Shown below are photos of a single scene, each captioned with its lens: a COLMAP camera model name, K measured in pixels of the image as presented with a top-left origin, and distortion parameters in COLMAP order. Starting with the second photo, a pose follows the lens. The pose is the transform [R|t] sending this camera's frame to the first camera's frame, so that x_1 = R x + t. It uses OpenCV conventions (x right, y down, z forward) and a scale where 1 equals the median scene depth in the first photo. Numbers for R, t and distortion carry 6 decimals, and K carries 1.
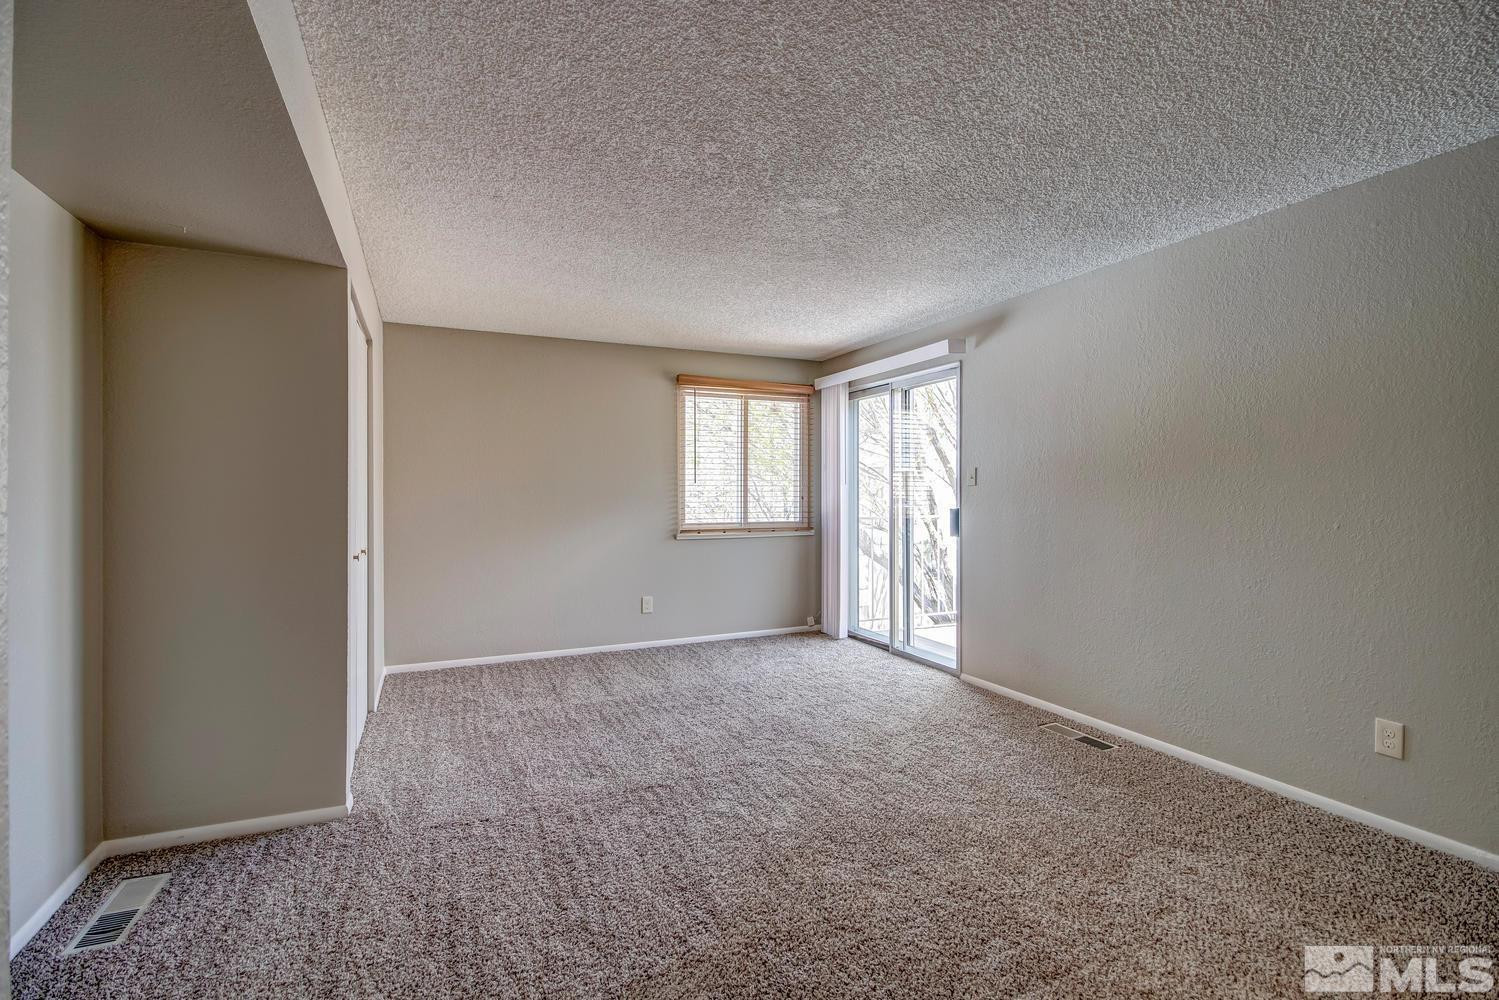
lens RADIAL K [[692.8, 0, 747.8], [0, 692.8, 496.0], [0, 0, 1]] dist [0.002726, -0.004040]
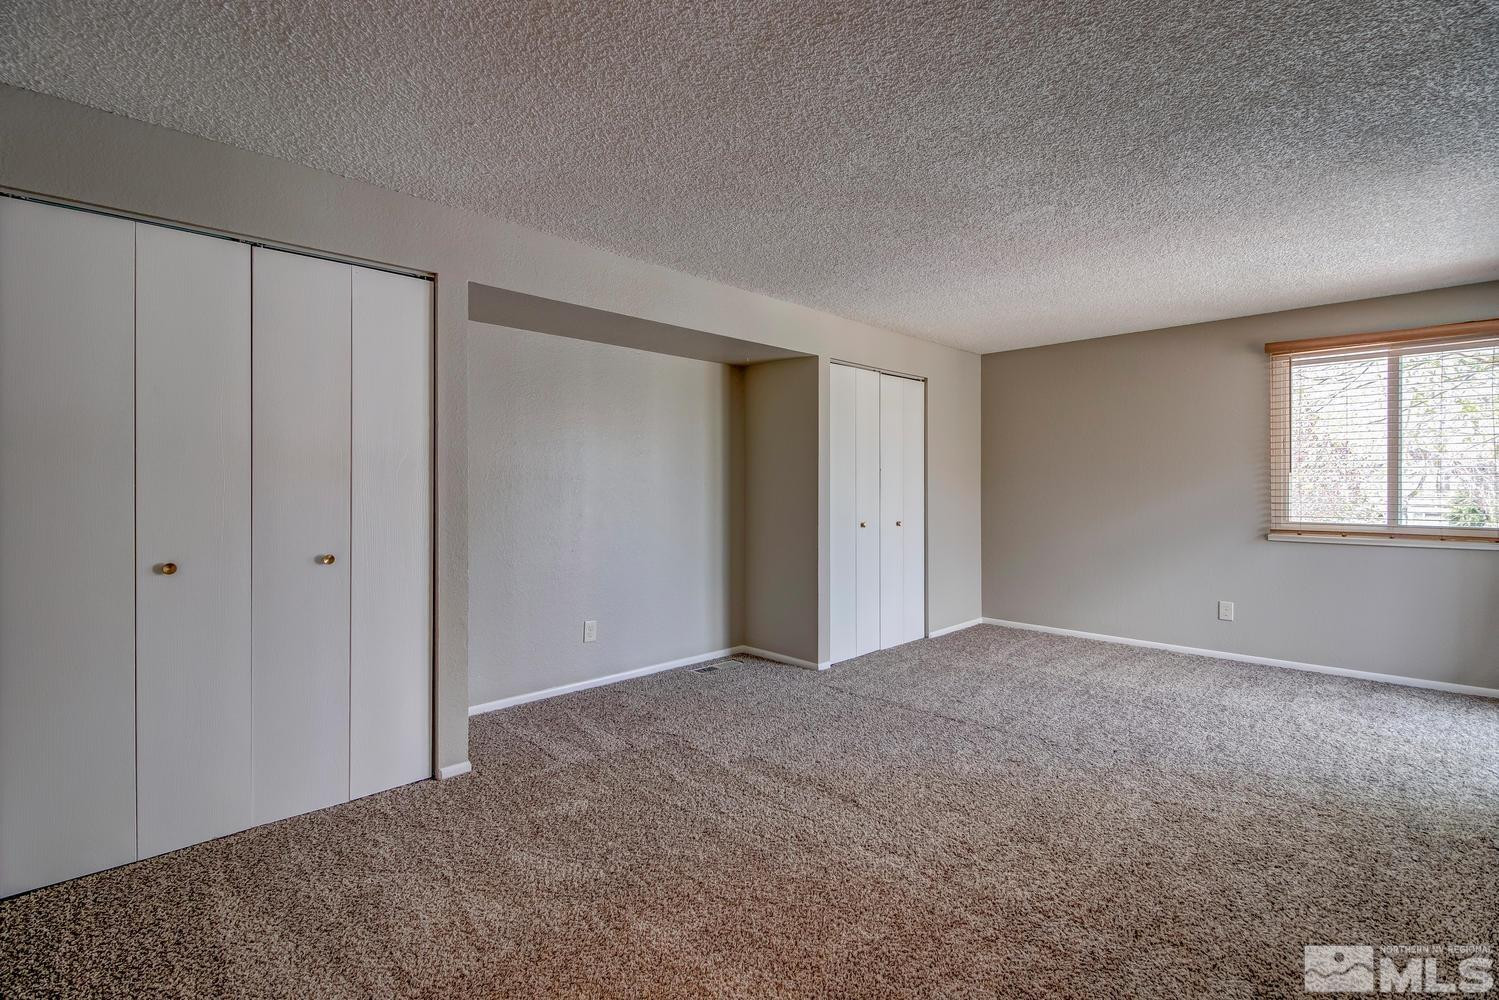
lens RADIAL K [[692.8, 0, 744.2], [0, 692.8, 491.6], [0, 0, 1]] dist [0.002726, -0.004040]
pose [[0.327153, 0.008614, -0.944932, 0.489651], [-0.003400, 0.999963, 0.007938, -0.000735], [0.944965, 0.000616, 0.327170, 0.123774]]
